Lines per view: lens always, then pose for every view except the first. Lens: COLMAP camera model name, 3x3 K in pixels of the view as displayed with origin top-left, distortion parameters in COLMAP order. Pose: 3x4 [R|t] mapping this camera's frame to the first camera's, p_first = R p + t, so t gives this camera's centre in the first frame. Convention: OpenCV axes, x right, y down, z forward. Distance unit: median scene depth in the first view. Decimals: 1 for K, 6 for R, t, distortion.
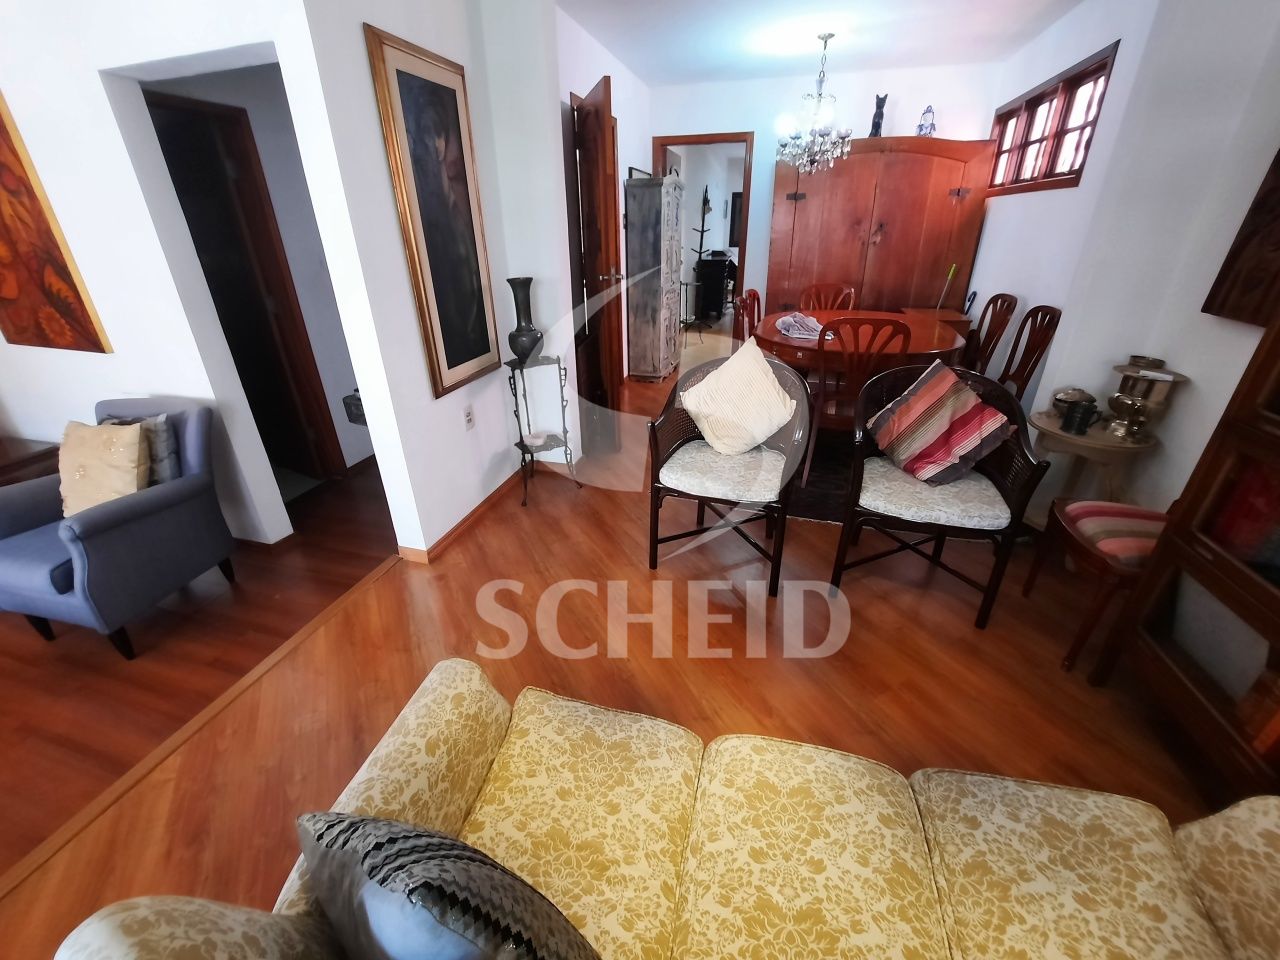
lens RADIAL K [[519.0, 0, 635.6], [0, 519.0, 478.4], [0, 0, 1]] dist [-0.016415, 0.000041]
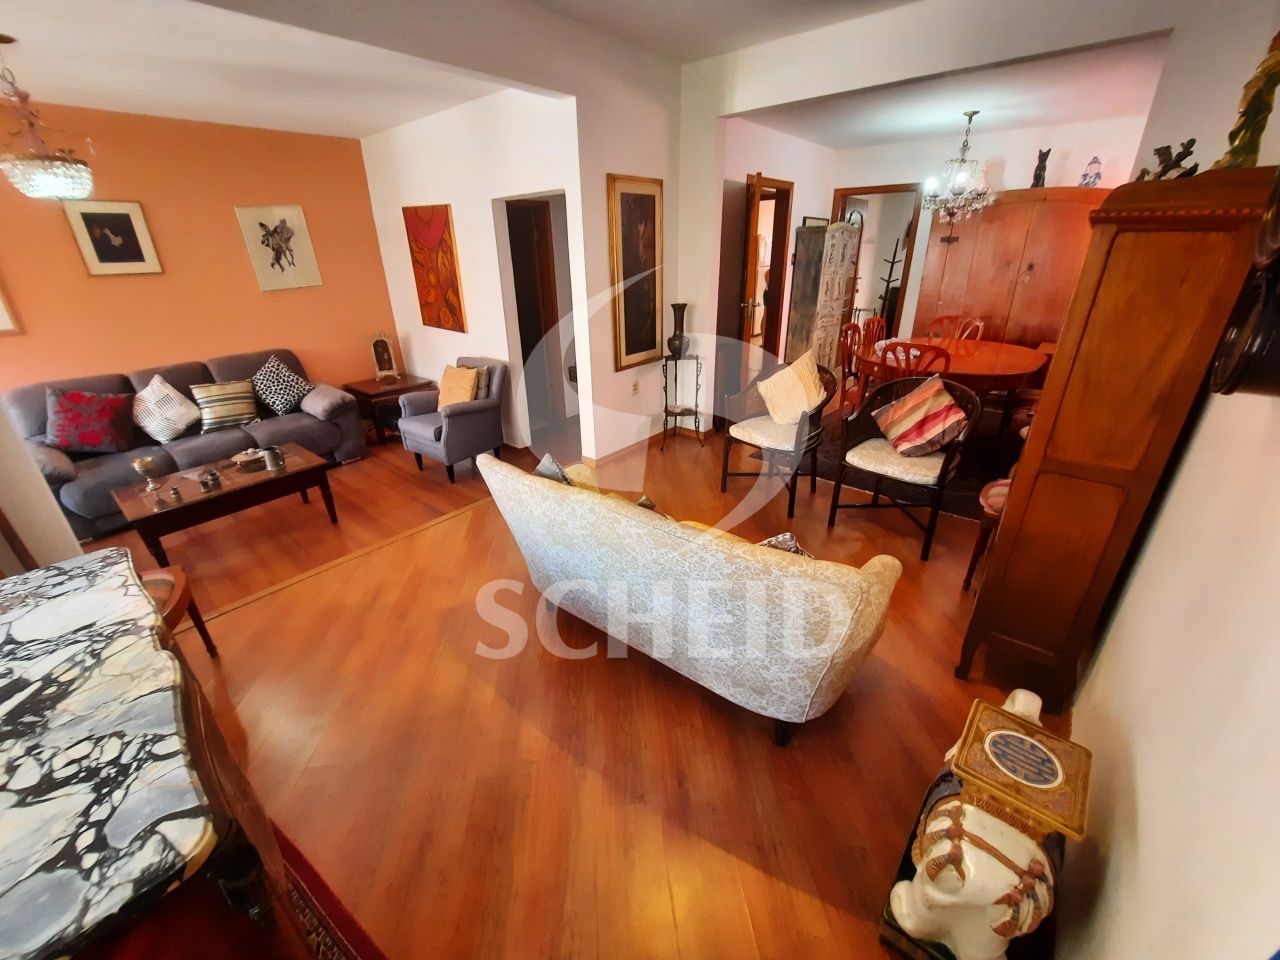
lens RADIAL K [[519.0, 0, 635.6], [0, 519.0, 478.4], [0, 0, 1]] dist [-0.016415, 0.000041]
pose [[0.910252, 0.165366, -0.379598, 0.344773], [-0.176041, 0.984360, 0.006686, 0.152460], [0.374767, 0.060739, 0.925127, -0.486818]]
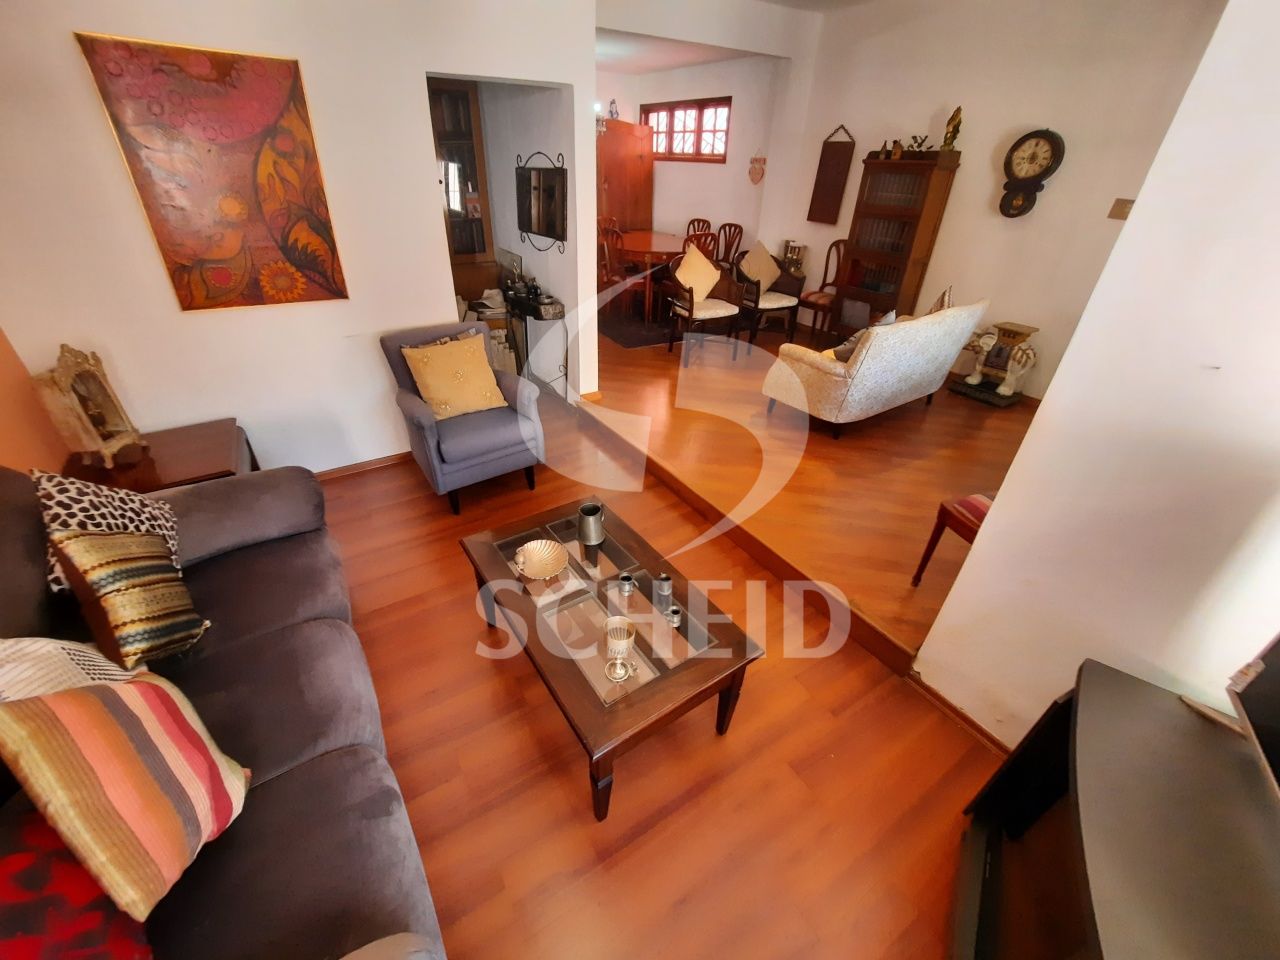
lens RADIAL K [[519.0, 0, 635.6], [0, 519.0, 478.4], [0, 0, 1]] dist [-0.016415, 0.000041]
pose [[0.652093, -0.370962, 0.661182, -1.419975], [0.297545, 0.927365, 0.226852, 0.055897], [-0.697310, 0.048803, 0.715106, -0.252161]]
